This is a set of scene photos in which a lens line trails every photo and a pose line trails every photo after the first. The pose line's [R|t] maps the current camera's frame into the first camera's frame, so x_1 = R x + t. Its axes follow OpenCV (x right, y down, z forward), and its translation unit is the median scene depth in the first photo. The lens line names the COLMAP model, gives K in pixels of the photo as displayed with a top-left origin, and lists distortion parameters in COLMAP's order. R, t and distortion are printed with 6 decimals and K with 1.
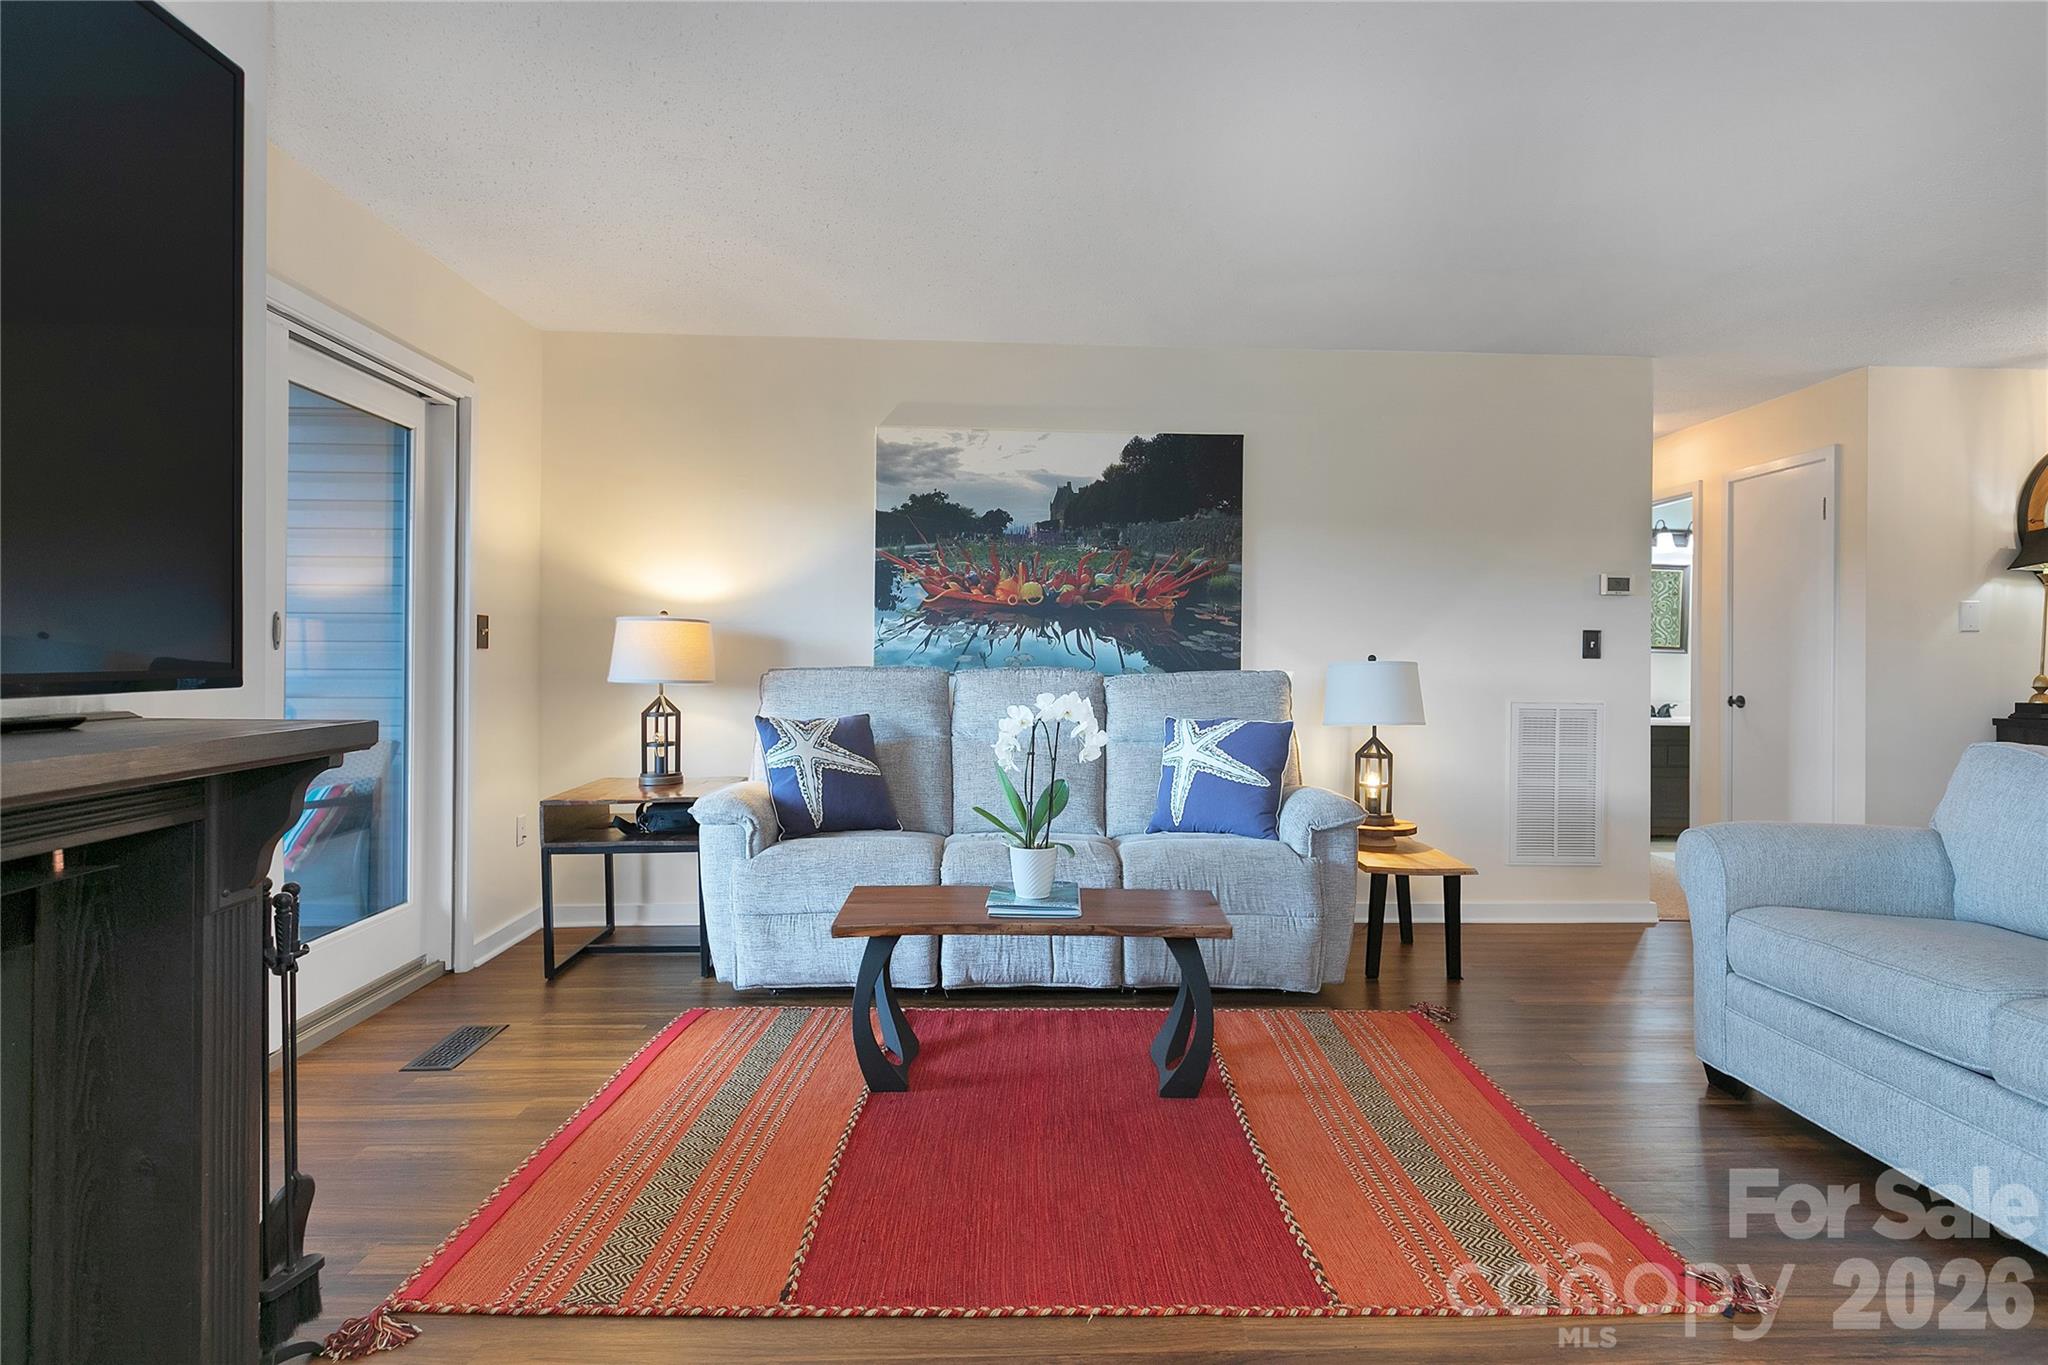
lens RADIAL K [[1042.8, 0, 1035.0], [0, 1042.8, 659.7], [0, 0, 1]] dist [0.001348, -0.001258]
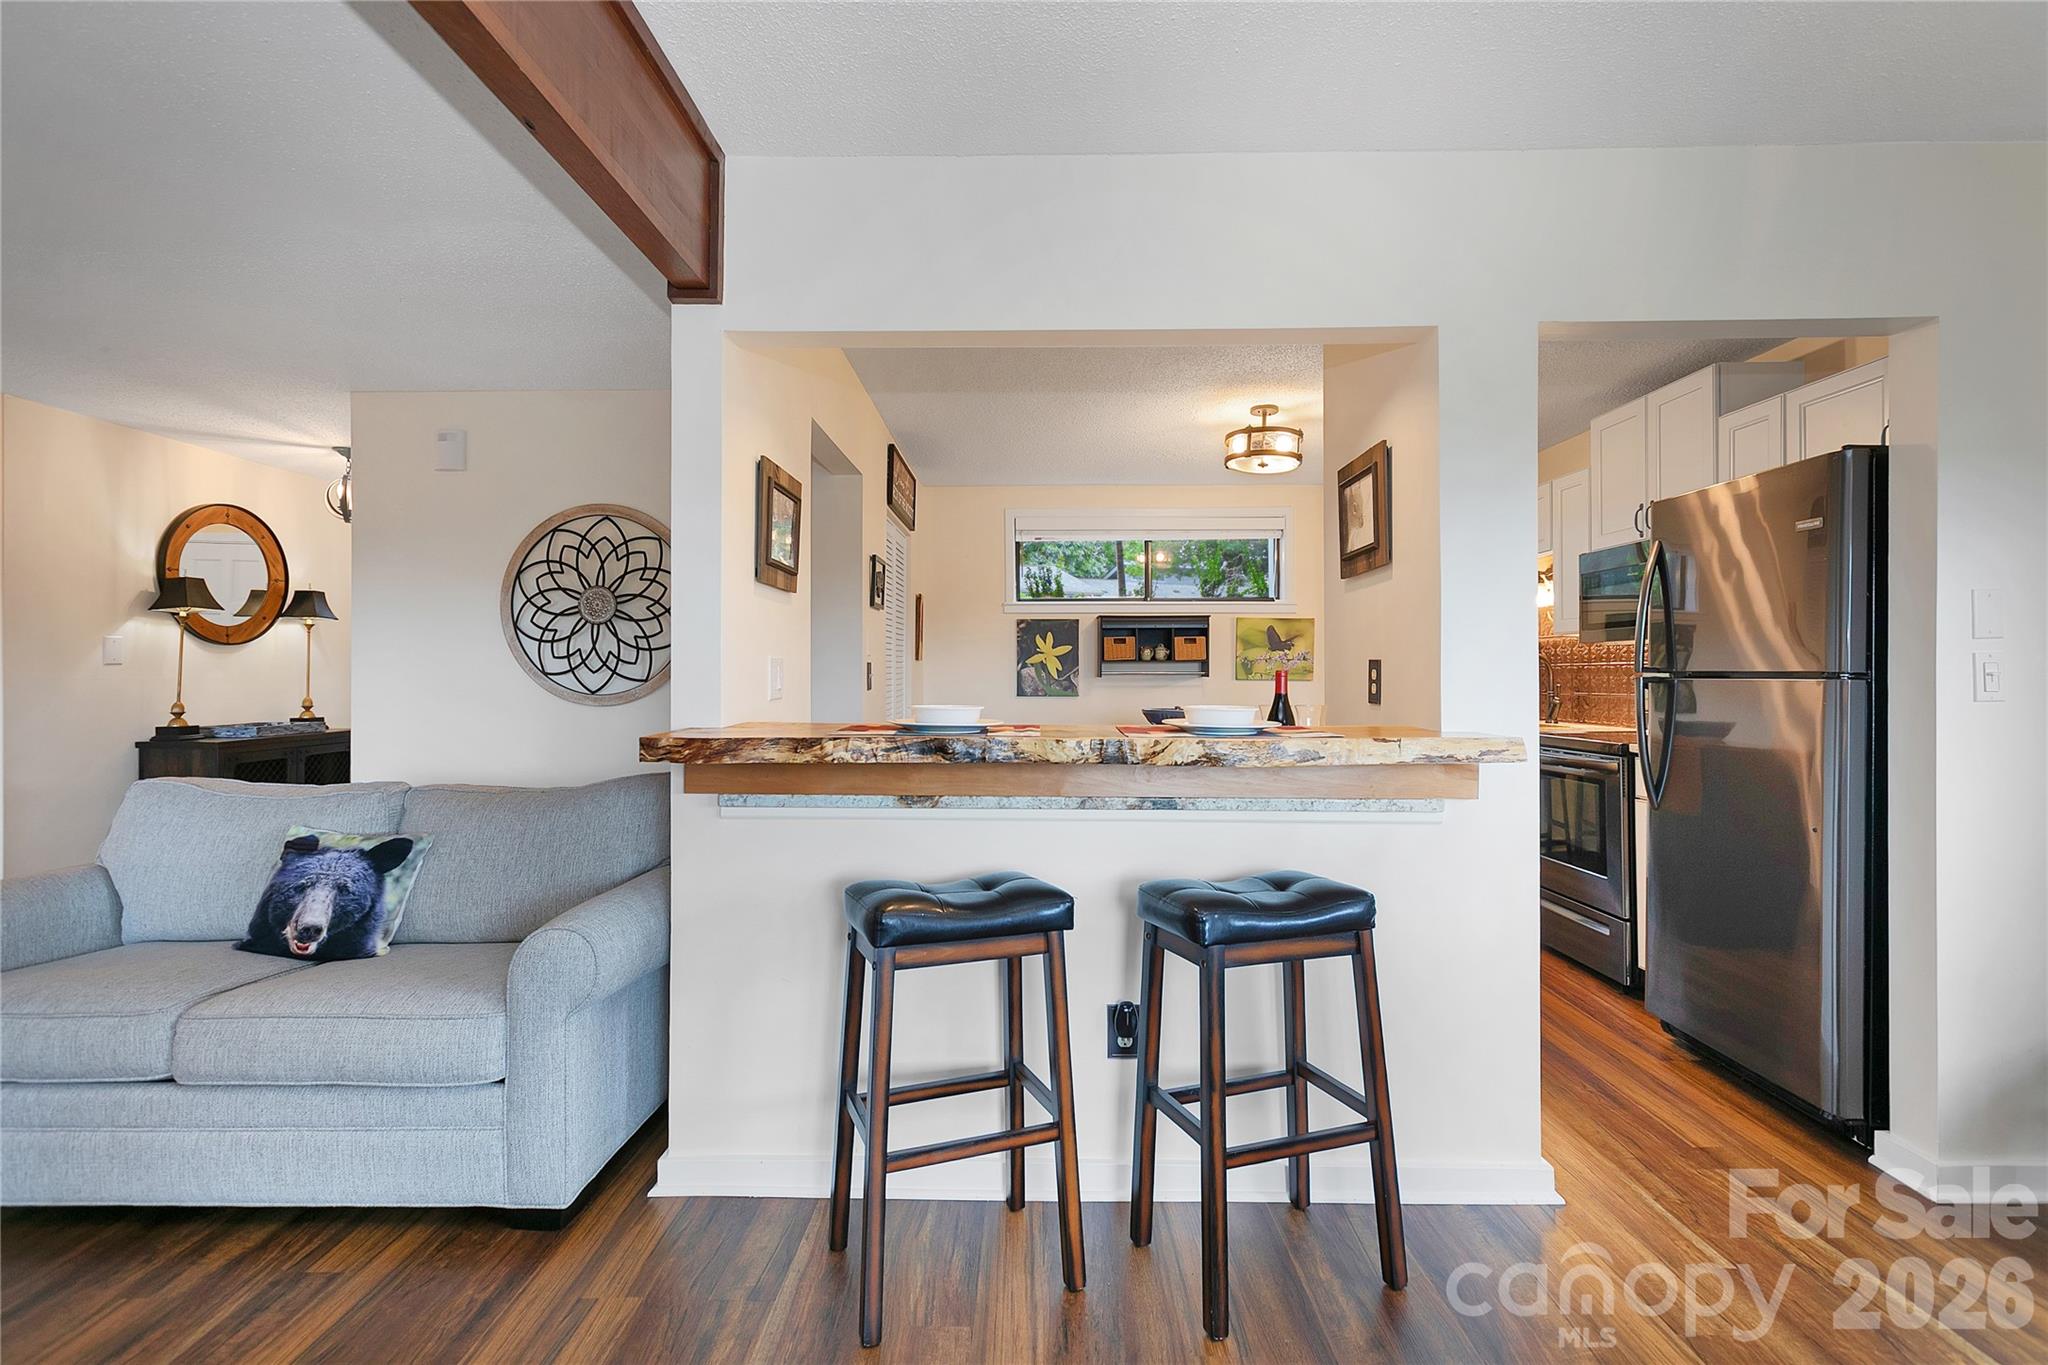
lens RADIAL K [[920.4, 0, 1035.3], [0, 920.4, 667.2], [0, 0, 1]] dist [0.000960, 0.000353]
pose [[0.038180, -0.002726, 0.999267, -0.036180], [-0.000639, 0.999996, 0.002753, -0.031372], [-0.999271, -0.000744, 0.038178, -0.001348]]
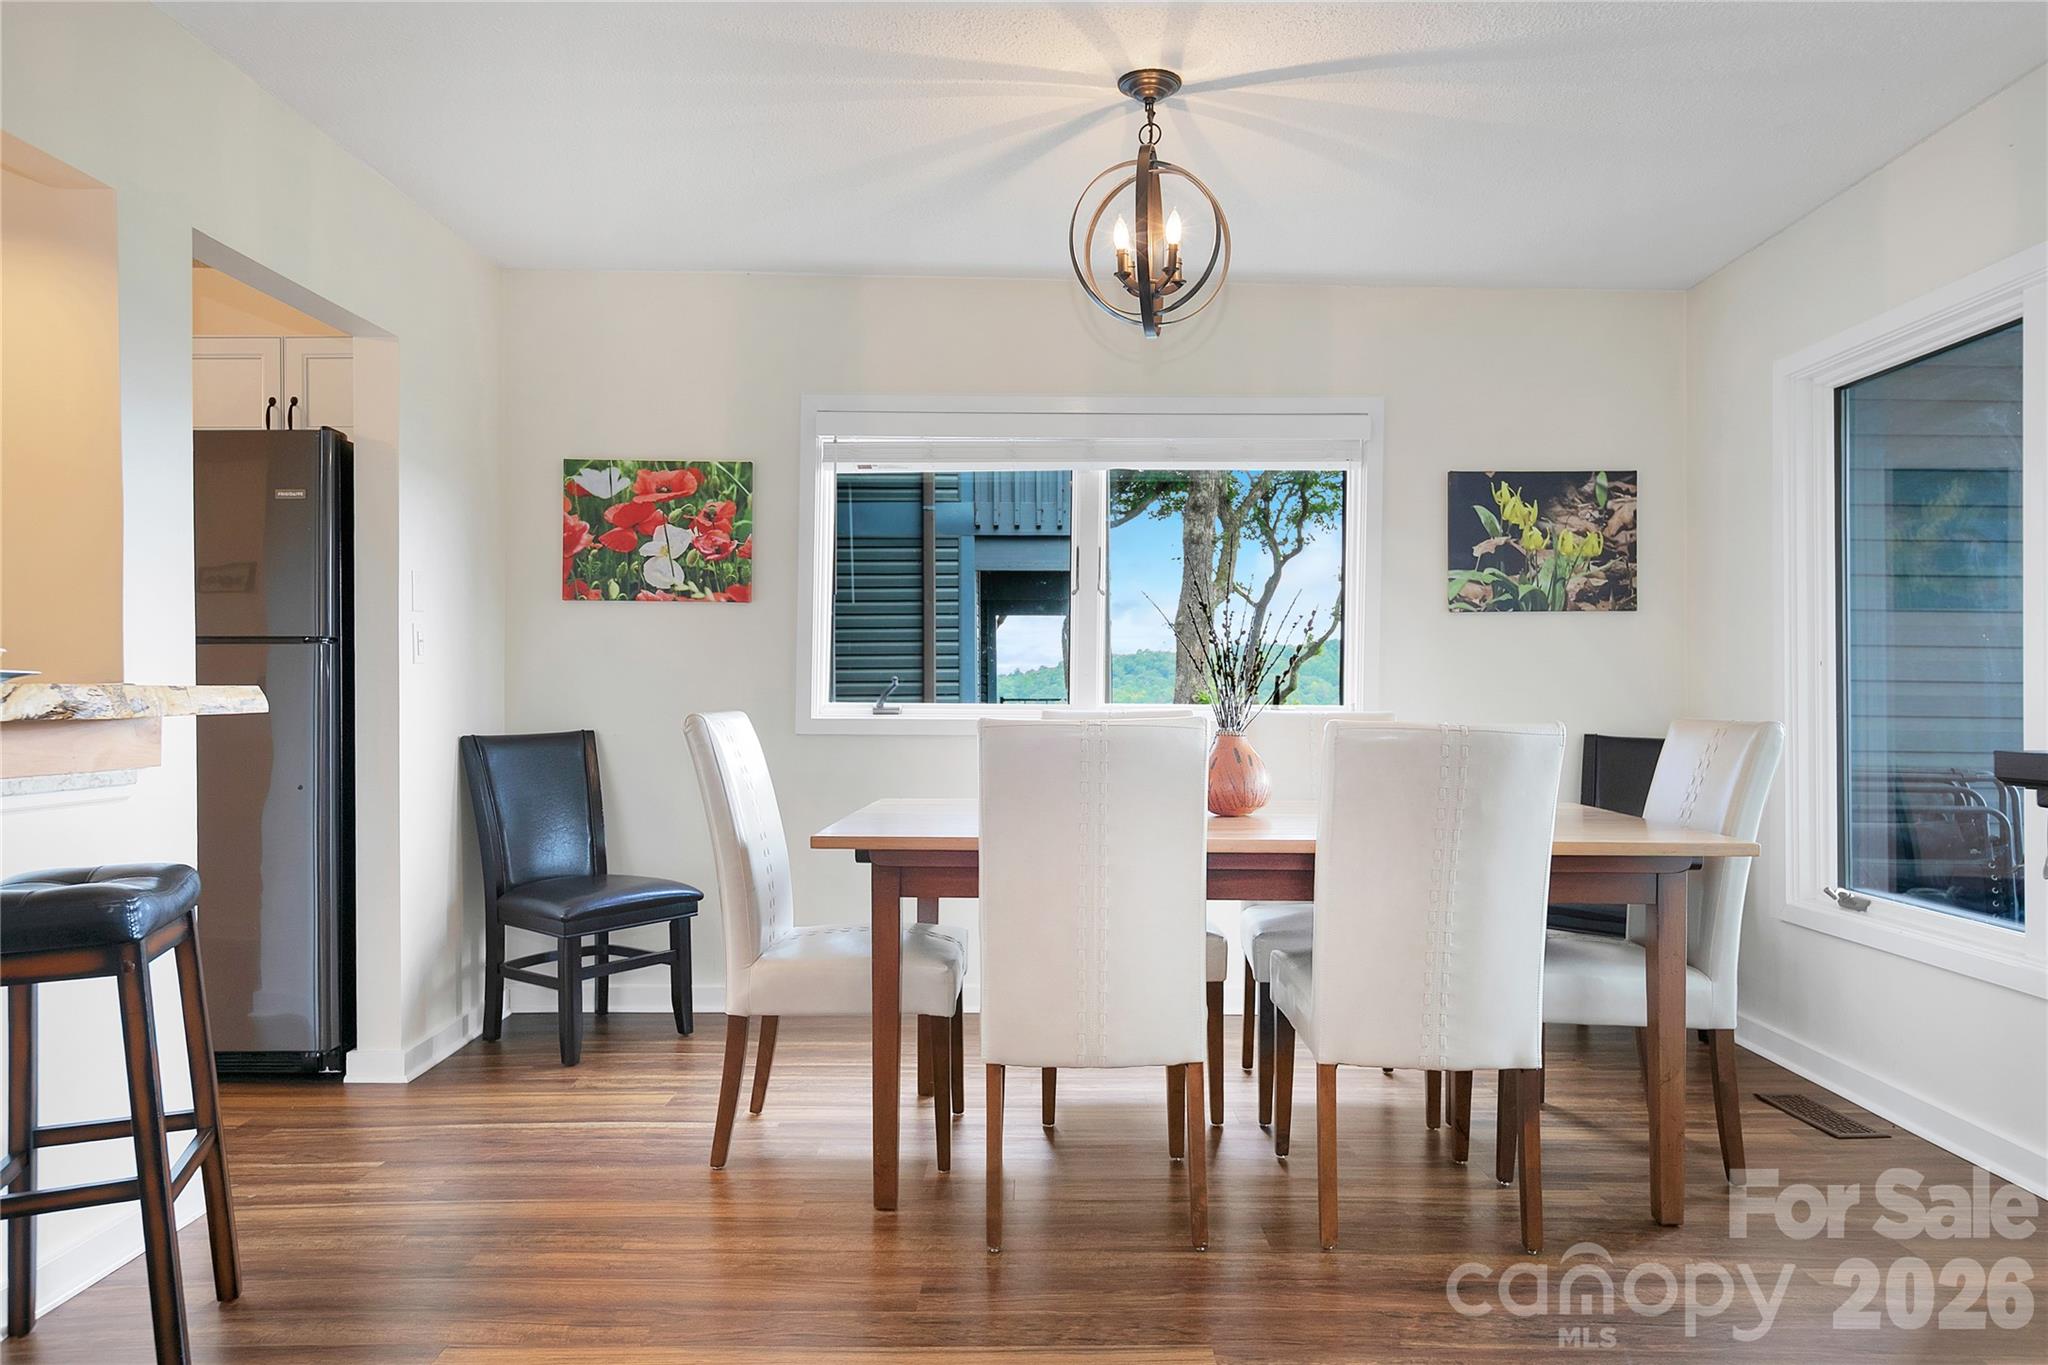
lens RADIAL K [[1389.6, 0, 1030.7], [0, 1389.6, 695.1], [0, 0, 1]] dist [0.022519, -0.021543]
pose [[-0.999171, -0.003008, 0.040589, 0.047391], [-0.002904, 0.999992, 0.002614, 0.008247], [-0.040596, 0.002494, -0.999173, 0.439017]]
